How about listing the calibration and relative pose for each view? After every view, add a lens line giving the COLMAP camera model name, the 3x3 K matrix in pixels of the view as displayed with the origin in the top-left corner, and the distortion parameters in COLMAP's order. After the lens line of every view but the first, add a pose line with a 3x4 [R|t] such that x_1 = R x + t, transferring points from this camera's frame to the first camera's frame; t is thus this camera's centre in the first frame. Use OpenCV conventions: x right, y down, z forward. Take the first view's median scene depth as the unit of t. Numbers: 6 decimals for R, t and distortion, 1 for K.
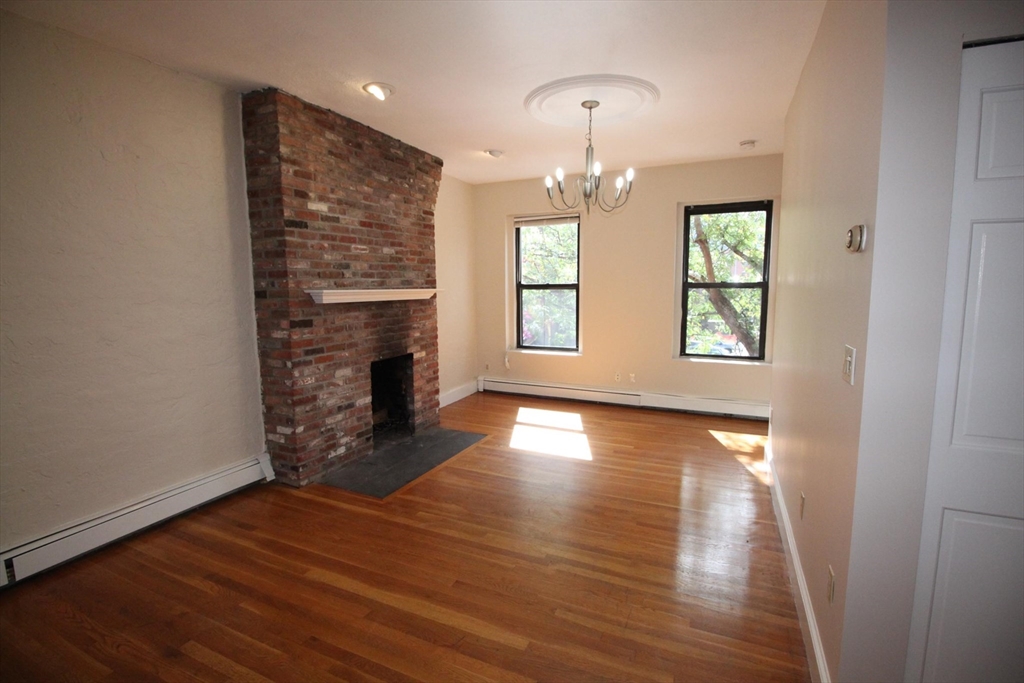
lens RADIAL K [[474.1, 0, 517.7], [0, 474.1, 339.1], [0, 0, 1]] dist [-0.005181, -0.009540]
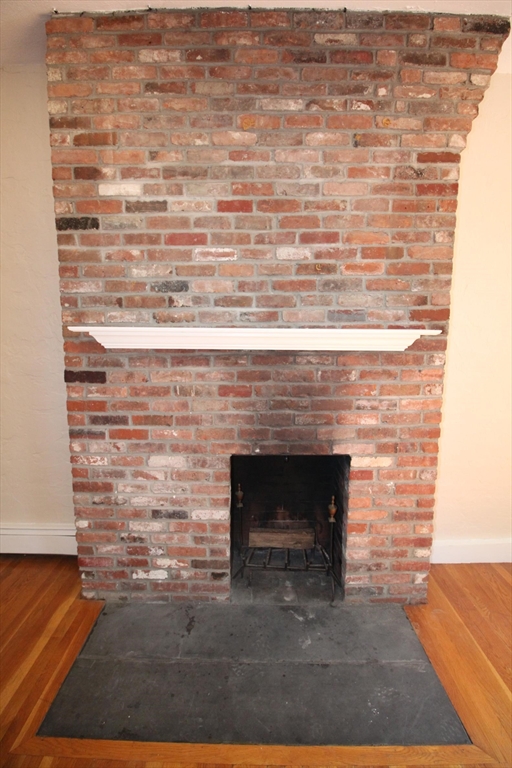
lens RADIAL K [[355.6, 0, 252.8], [0, 355.6, 378.7], [0, 0, 1]] dist [-0.005181, -0.009540]
pose [[0.406616, 0.137761, -0.903153, 0.081735], [-0.112211, 0.988612, 0.100277, -0.093090], [0.906682, 0.060569, 0.417444, 0.880118]]
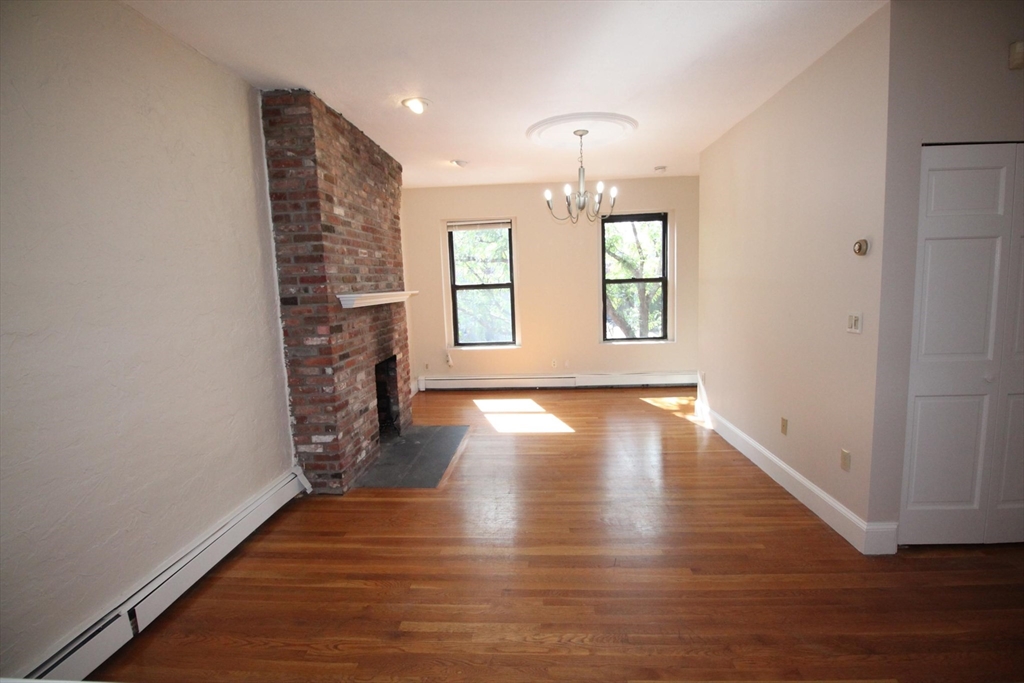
lens RADIAL K [[474.1, 0, 518.8], [0, 474.1, 339.3], [0, 0, 1]] dist [-0.005181, -0.009540]
pose [[0.931929, -0.069928, 0.355834, -0.398100], [0.070705, 0.997438, 0.010839, 0.004877], [-0.355680, 0.015059, 0.934486, -0.055594]]
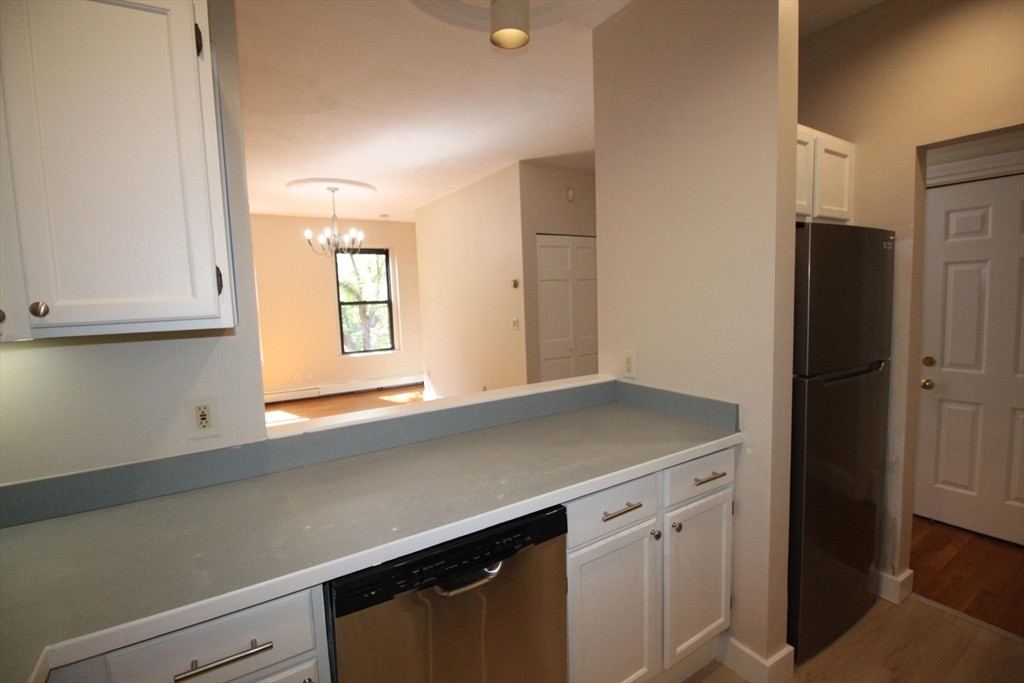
lens RADIAL K [[474.1, 0, 516.2], [0, 474.1, 337.8], [0, 0, 1]] dist [-0.005181, -0.009540]
pose [[0.554953, -0.088826, 0.827126, -0.736719], [0.126980, 0.991677, 0.021301, 0.032383], [-0.822133, 0.093207, 0.561613, -0.291658]]
